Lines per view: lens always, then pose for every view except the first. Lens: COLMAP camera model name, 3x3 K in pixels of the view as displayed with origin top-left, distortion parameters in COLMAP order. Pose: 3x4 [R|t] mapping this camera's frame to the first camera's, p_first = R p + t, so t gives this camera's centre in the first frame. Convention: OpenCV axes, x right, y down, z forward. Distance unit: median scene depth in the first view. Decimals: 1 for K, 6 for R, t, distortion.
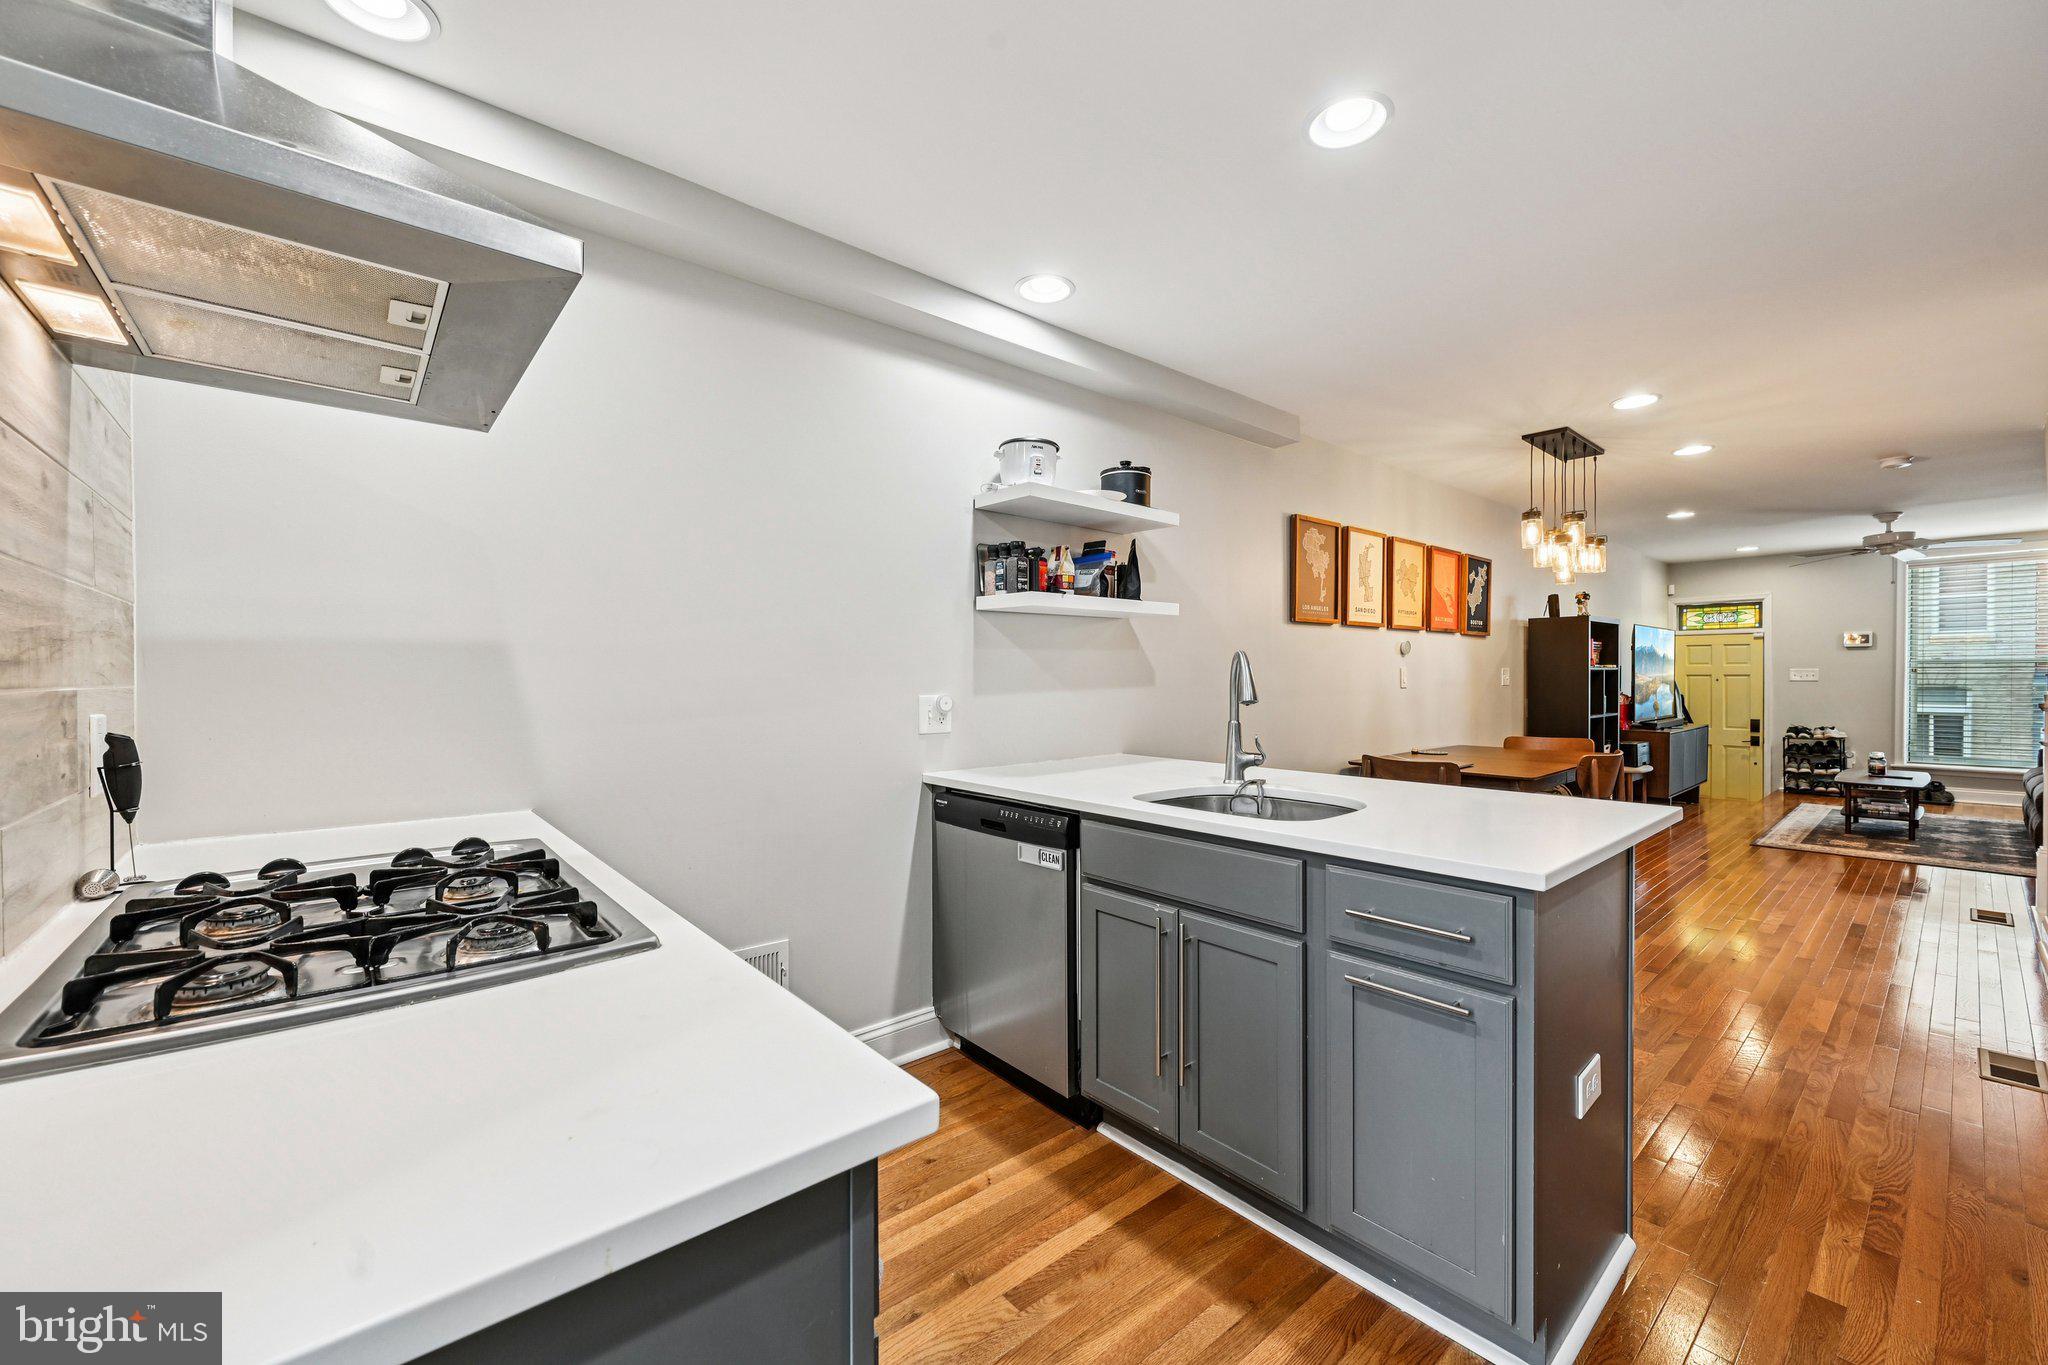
lens RADIAL K [[811.9, 0, 1028.8], [0, 811.9, 682.1], [0, 0, 1]] dist [-0.000784, -0.000197]
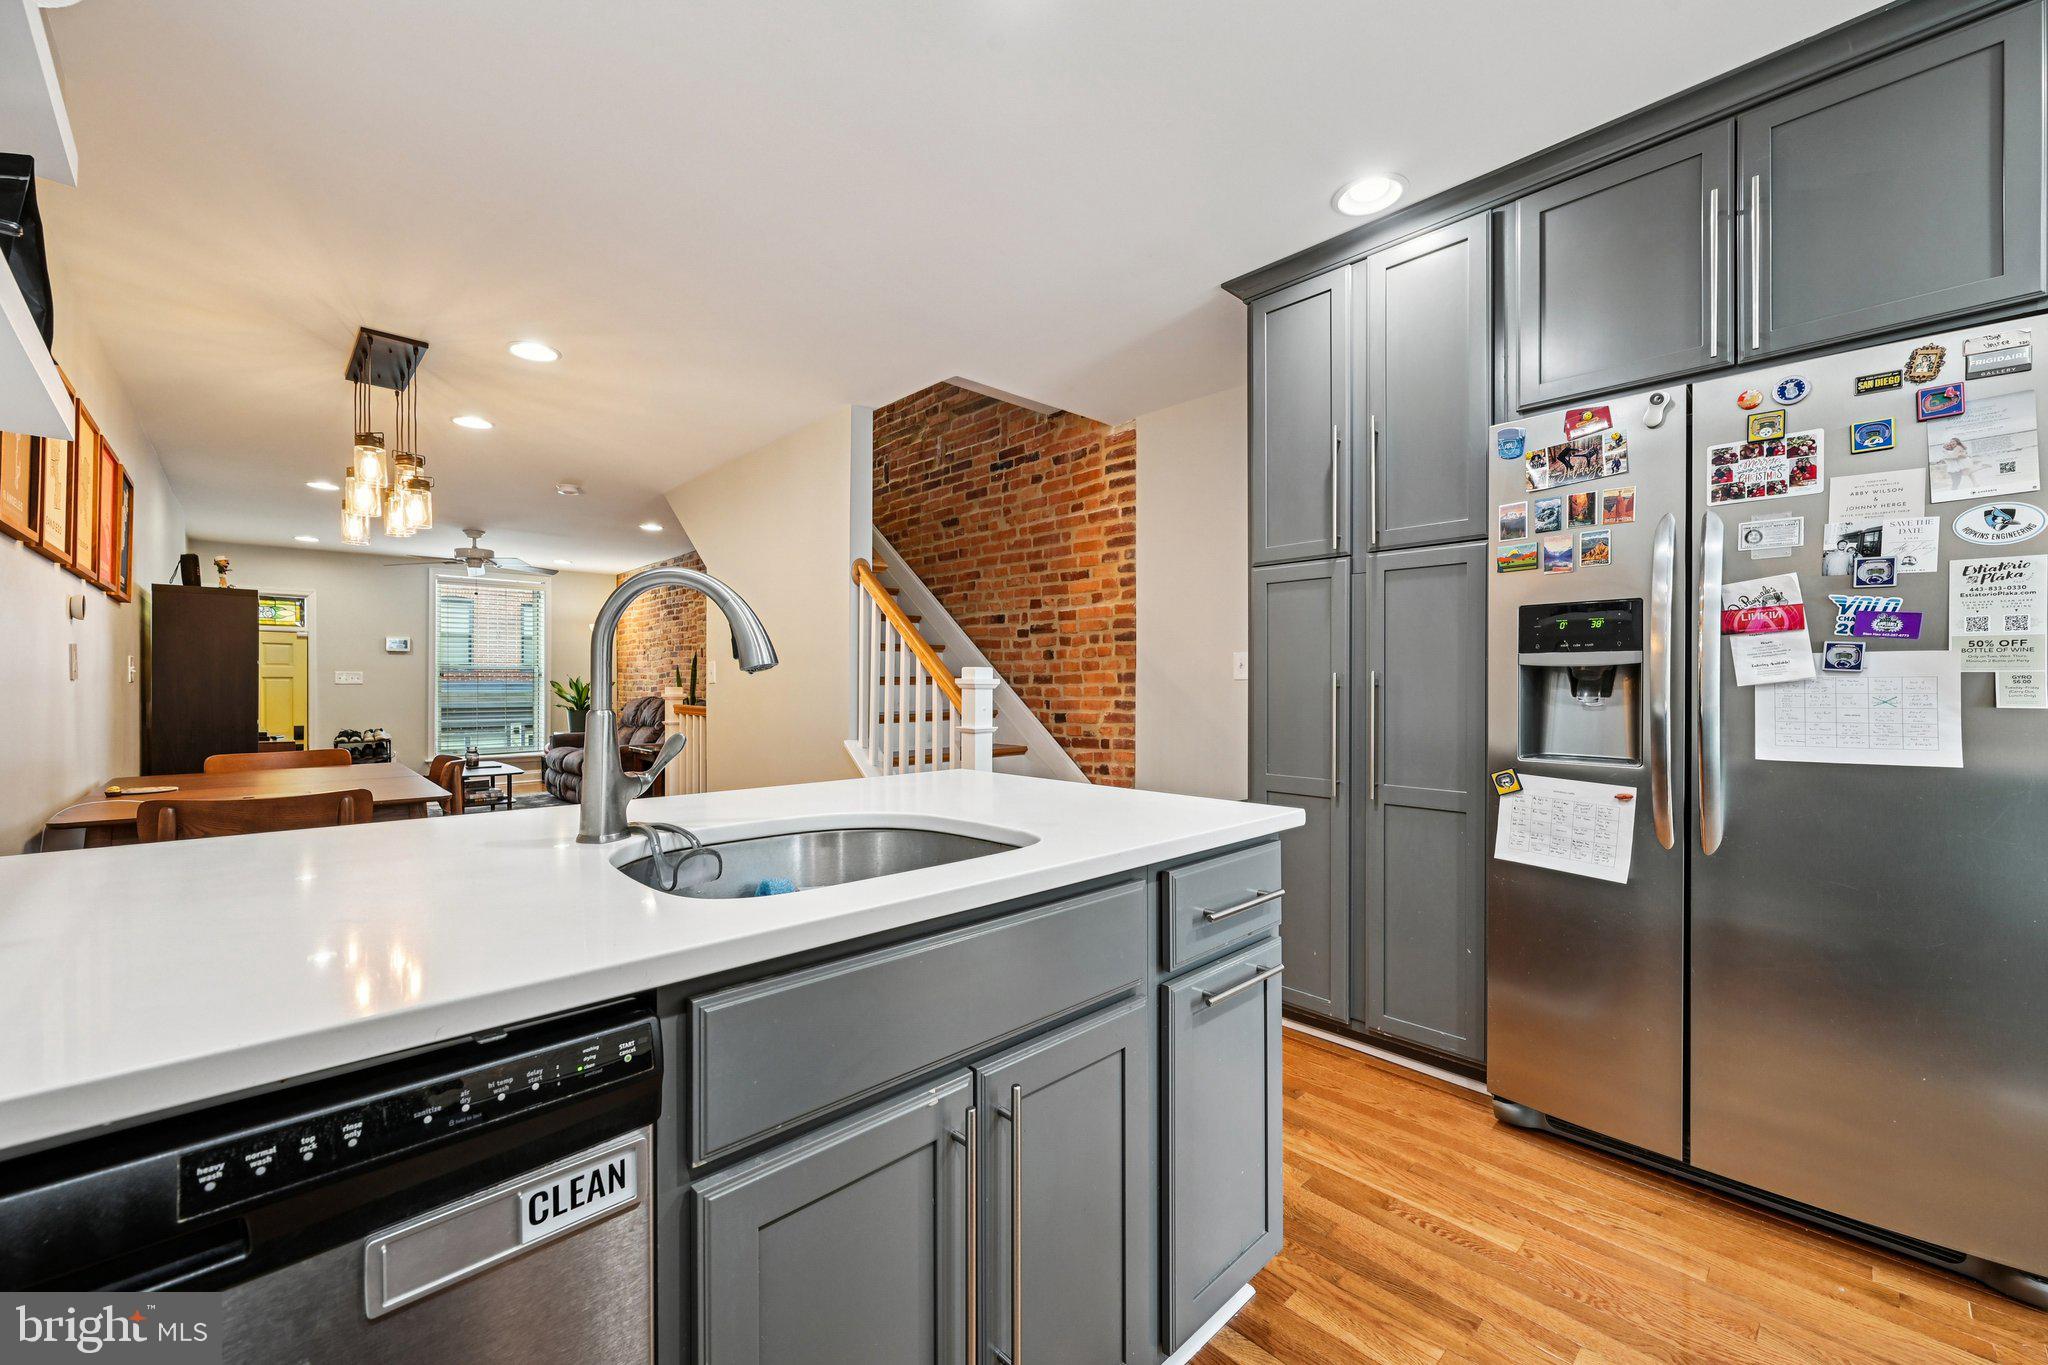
lens RADIAL K [[811.9, 0, 1034.9], [0, 811.9, 685.9], [0, 0, 1]] dist [-0.000784, -0.000197]
pose [[-0.053496, 0.003521, 0.998562, -0.095409], [0.008097, 0.999962, -0.003092, 0.014354], [-0.998535, 0.007920, -0.053522, 0.301569]]
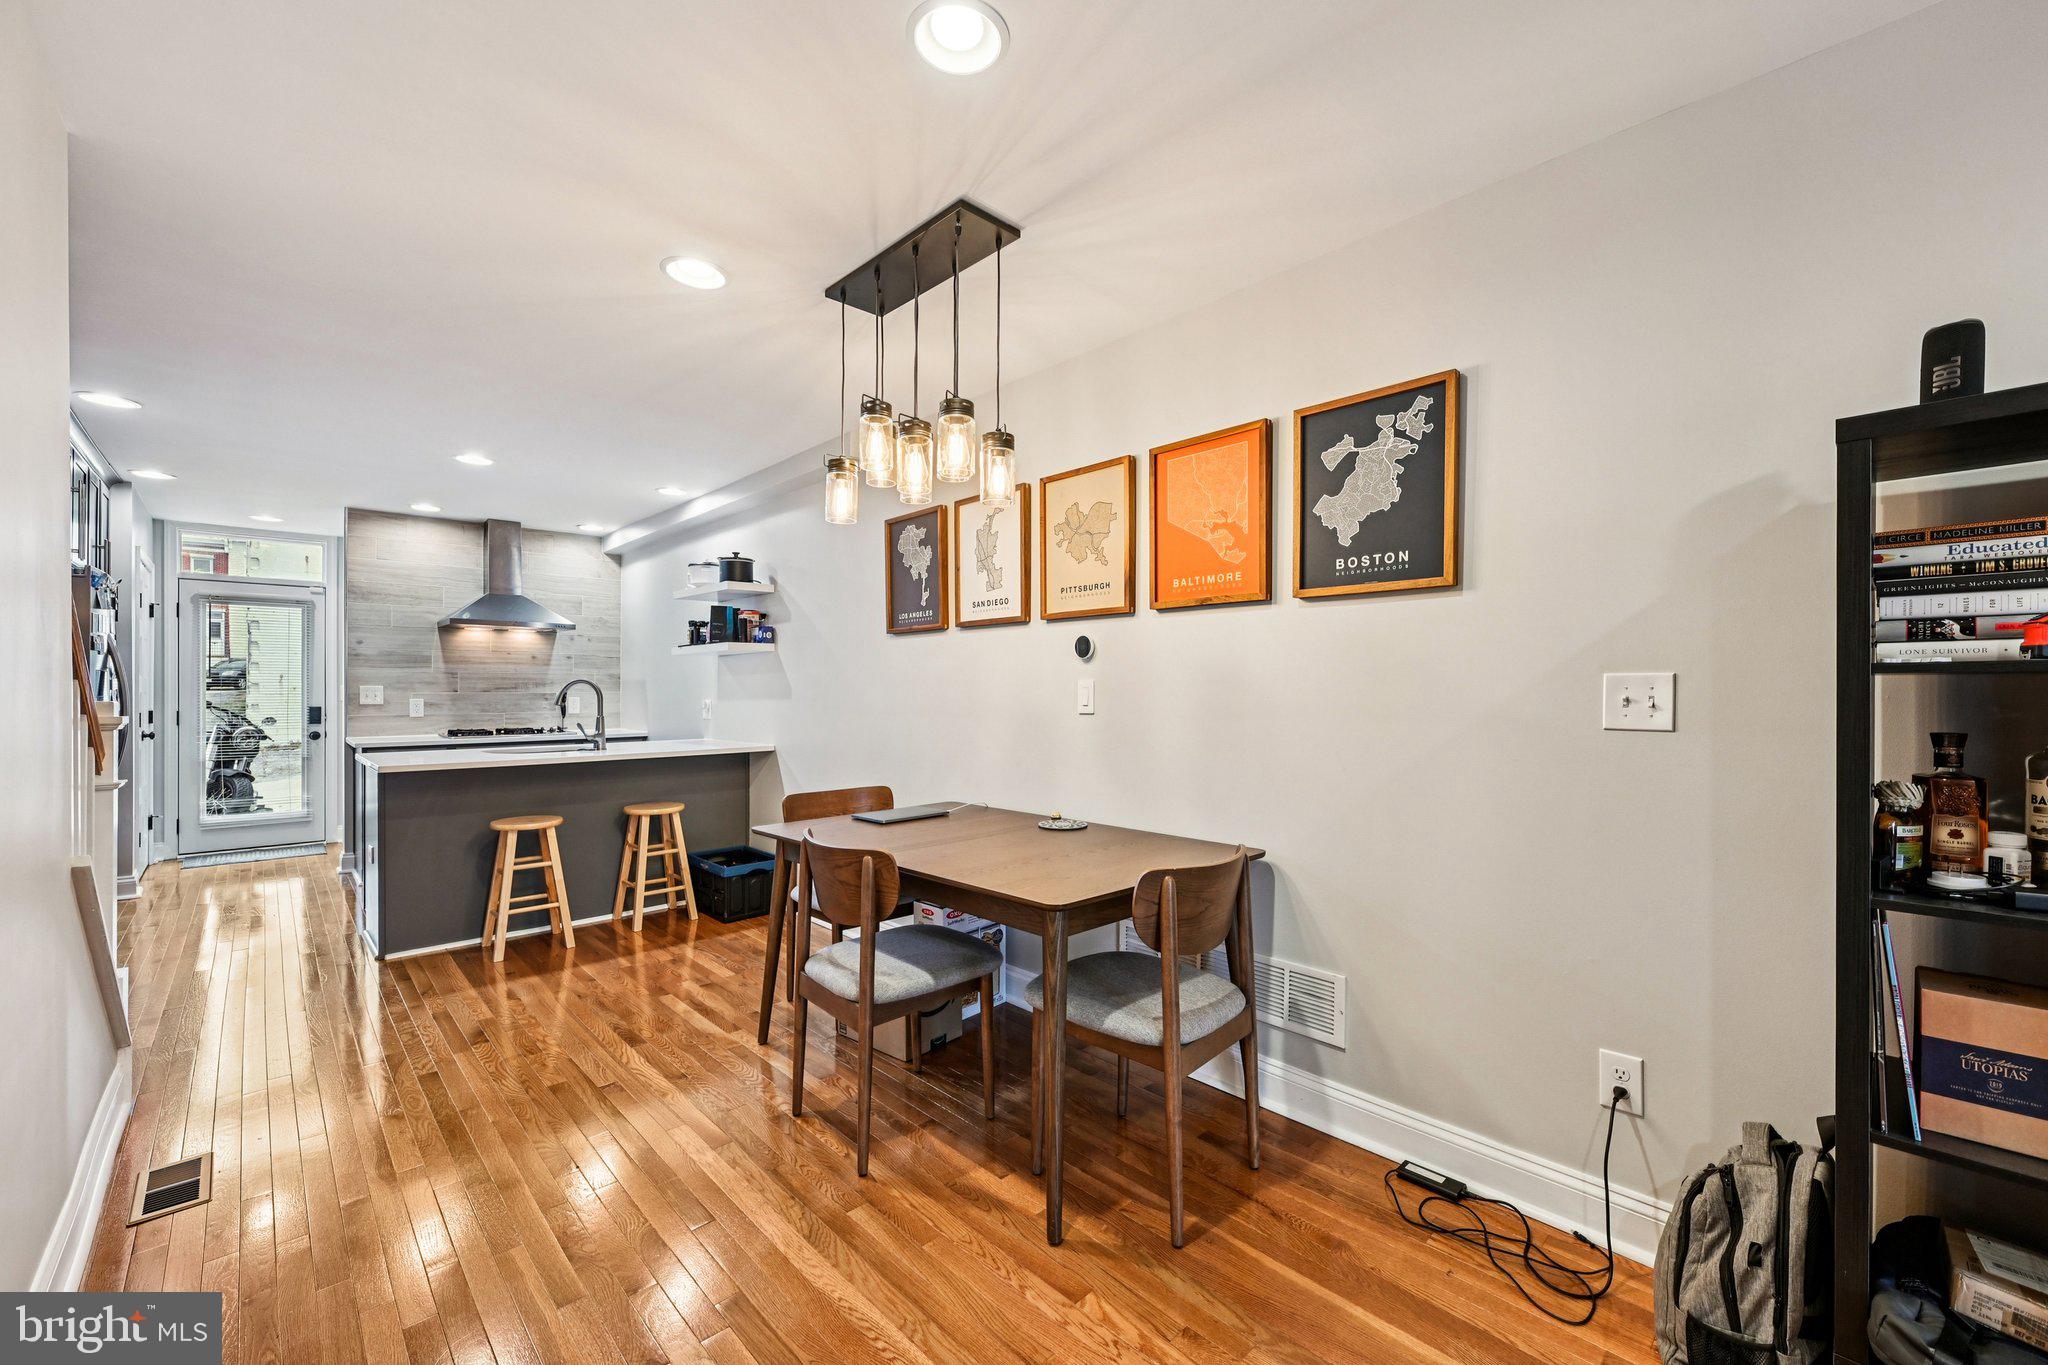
lens RADIAL K [[811.9, 0, 1037.3], [0, 811.9, 689.4], [0, 0, 1]] dist [-0.000784, -0.000197]
pose [[0.059091, 0.004348, -0.998243, 0.841524], [-0.006961, 0.999968, 0.003944, -0.010317], [0.998228, 0.006716, 0.059119, 0.736030]]
